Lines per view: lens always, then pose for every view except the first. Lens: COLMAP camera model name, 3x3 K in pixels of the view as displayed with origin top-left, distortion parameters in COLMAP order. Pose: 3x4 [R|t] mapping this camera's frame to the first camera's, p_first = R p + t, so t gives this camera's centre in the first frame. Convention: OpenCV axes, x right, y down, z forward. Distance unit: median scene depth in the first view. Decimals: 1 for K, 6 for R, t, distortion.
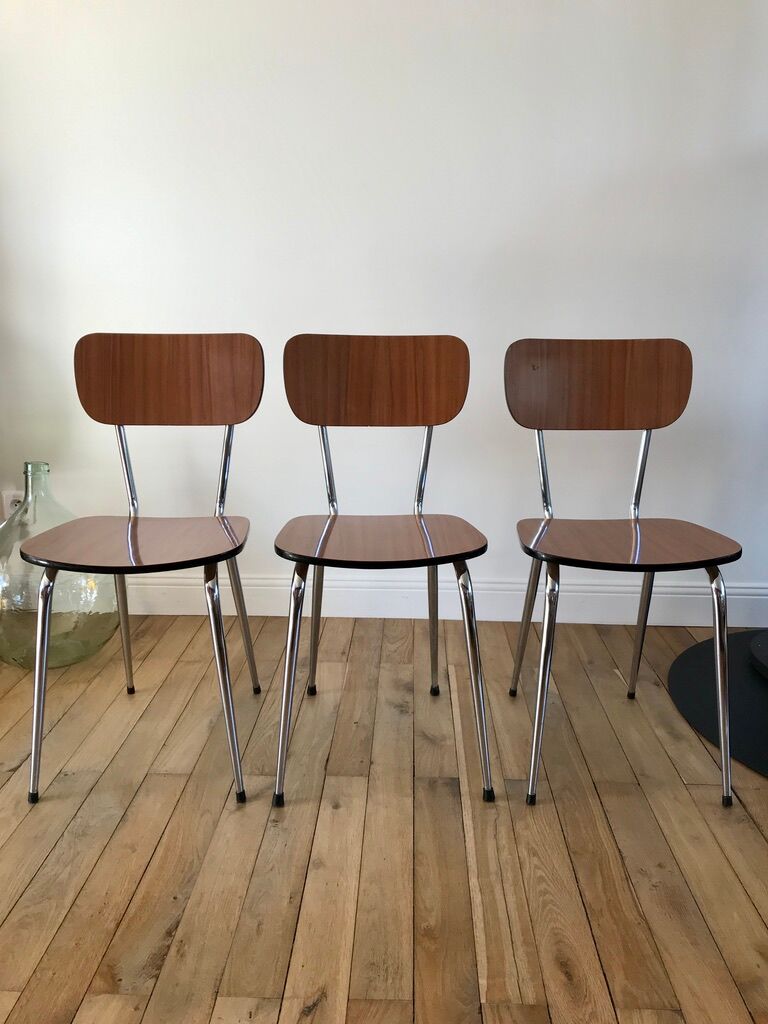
lens RADIAL K [[844.6, 0, 388.8], [0, 844.6, 503.8], [0, 0, 1]] dist [0.039231, -0.027728]
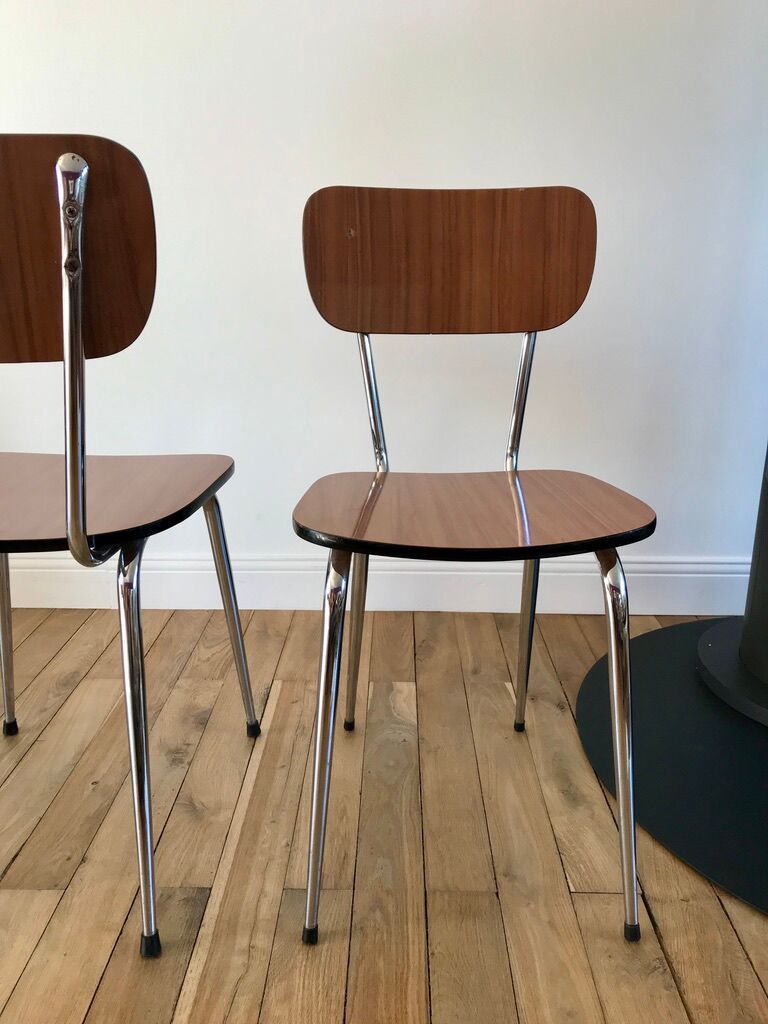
lens RADIAL K [[844.6, 0, 386.9], [0, 844.6, 503.4], [0, 0, 1]] dist [0.039231, -0.027728]
pose [[0.999865, -0.009931, 0.013054, 0.190650], [0.009298, 0.998820, 0.047675, 0.011398], [-0.013512, -0.047547, 0.998778, 0.358298]]
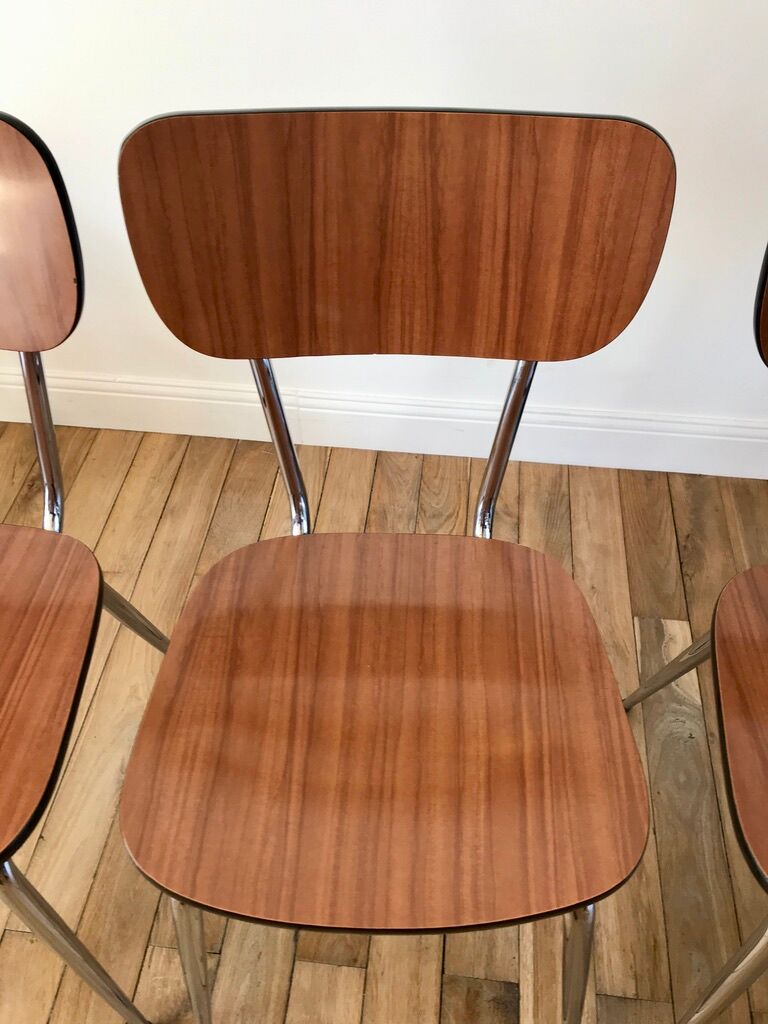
lens RADIAL K [[844.6, 0, 386.6], [0, 844.6, 508.3], [0, 0, 1]] dist [0.039231, -0.027728]
pose [[0.996915, 0.051281, -0.059422, 0.008713], [-0.007159, 0.813308, 0.581789, -0.267042], [0.078163, -0.579569, 0.811166, 0.651633]]
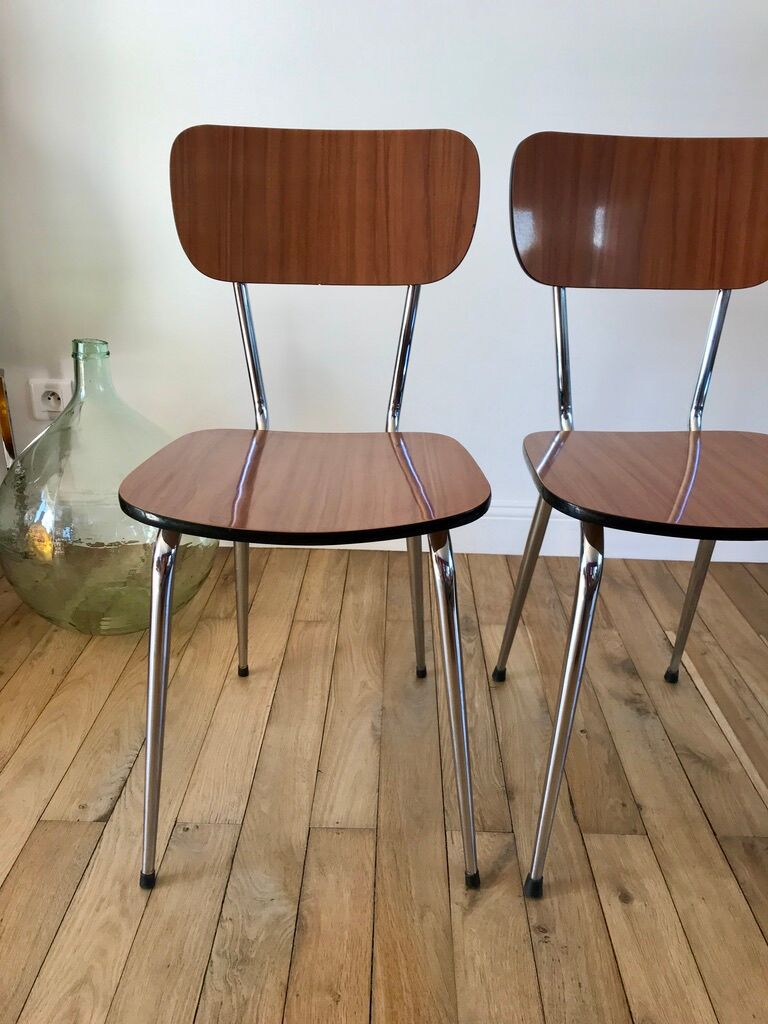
lens RADIAL K [[844.6, 0, 390.0], [0, 844.6, 504.0], [0, 0, 1]] dist [0.039231, -0.027728]
pose [[0.999711, 0.009690, 0.021987, -0.222570], [-0.012699, 0.989910, 0.141126, -0.021364], [-0.020397, -0.141364, 0.989747, 0.358584]]
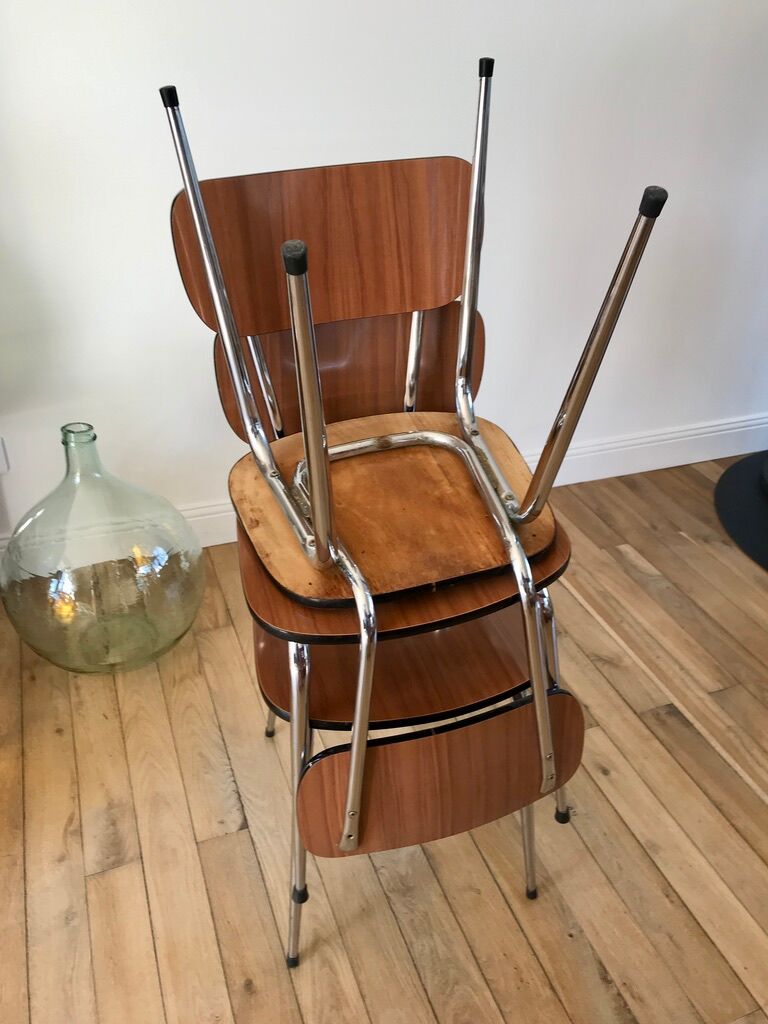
lens RADIAL K [[844.6, 0, 392.9], [0, 844.6, 513.9], [0, 0, 1]] dist [0.039231, -0.027728]
pose [[0.920418, -0.184141, 0.344853, -0.506714], [0.060737, 0.938765, 0.339164, -0.247219], [-0.386190, -0.291227, 0.875240, 0.268933]]
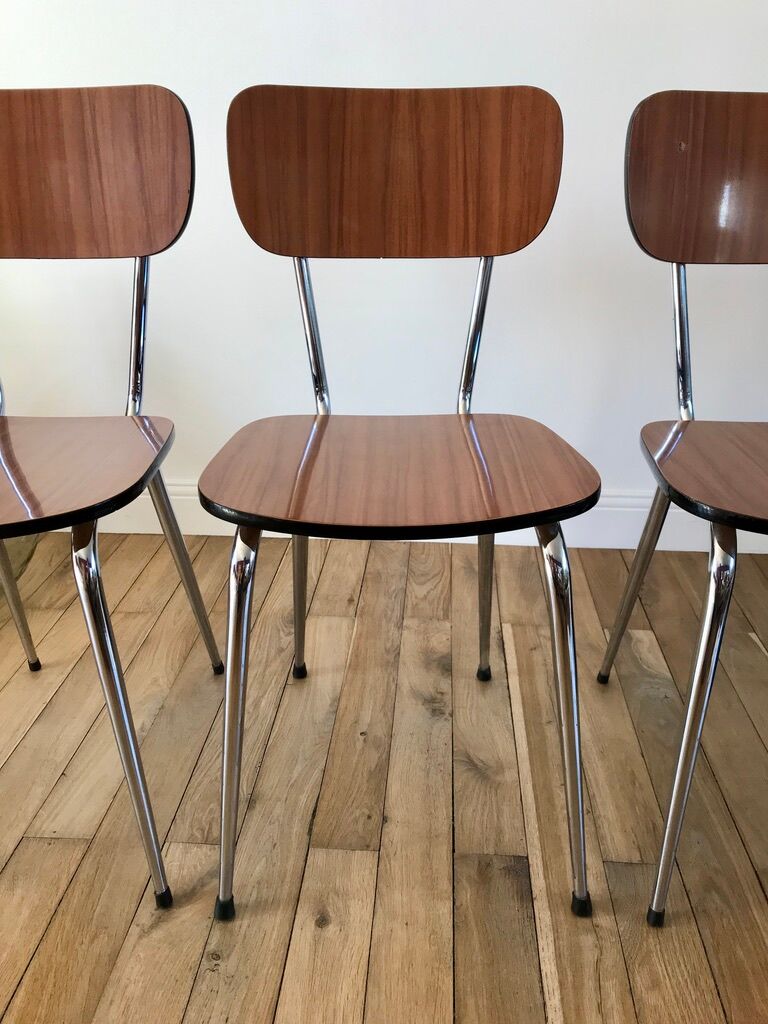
lens RADIAL K [[844.6, 0, 386.4], [0, 844.6, 504.2], [0, 0, 1]] dist [0.039231, -0.027728]
pose [[0.999158, 0.006787, -0.040473, 0.004206], [0.000248, 0.985213, 0.171334, -0.026782], [0.041037, -0.171200, 0.984381, 0.408522]]
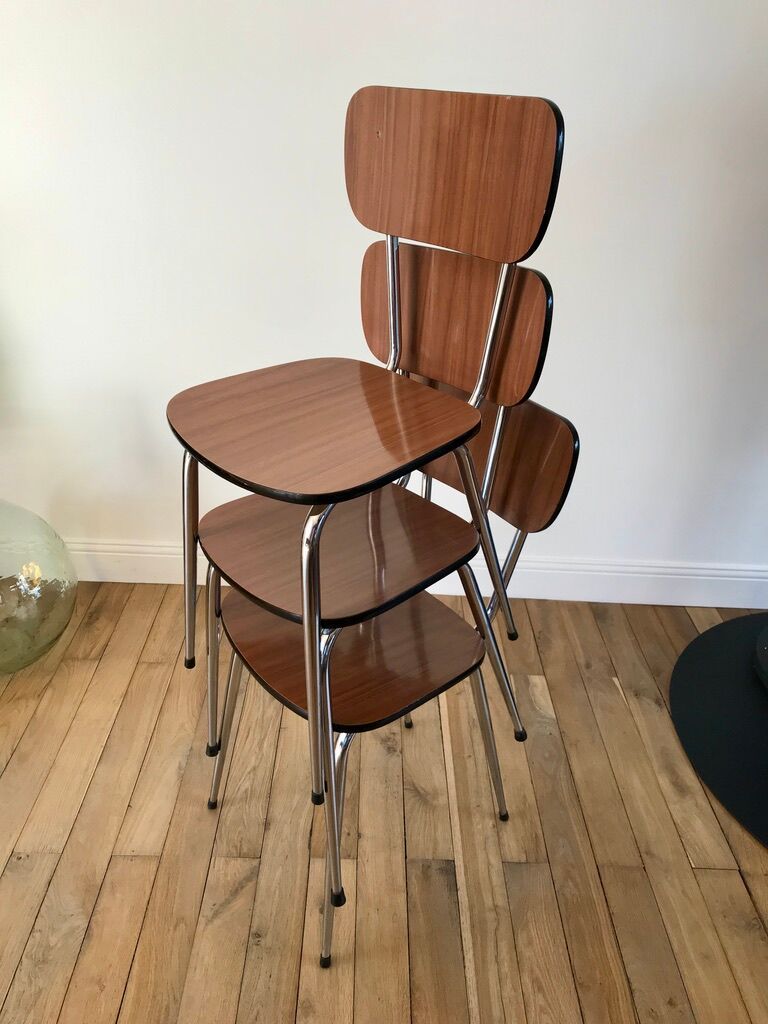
lens RADIAL K [[844.6, 0, 389.8], [0, 844.6, 507.9], [0, 0, 1]] dist [0.039231, -0.027728]
pose [[0.998017, 0.021512, 0.059153, -0.047150], [-0.036333, 0.964295, 0.262326, -0.267560], [-0.051398, -0.263955, 0.963165, 0.195303]]
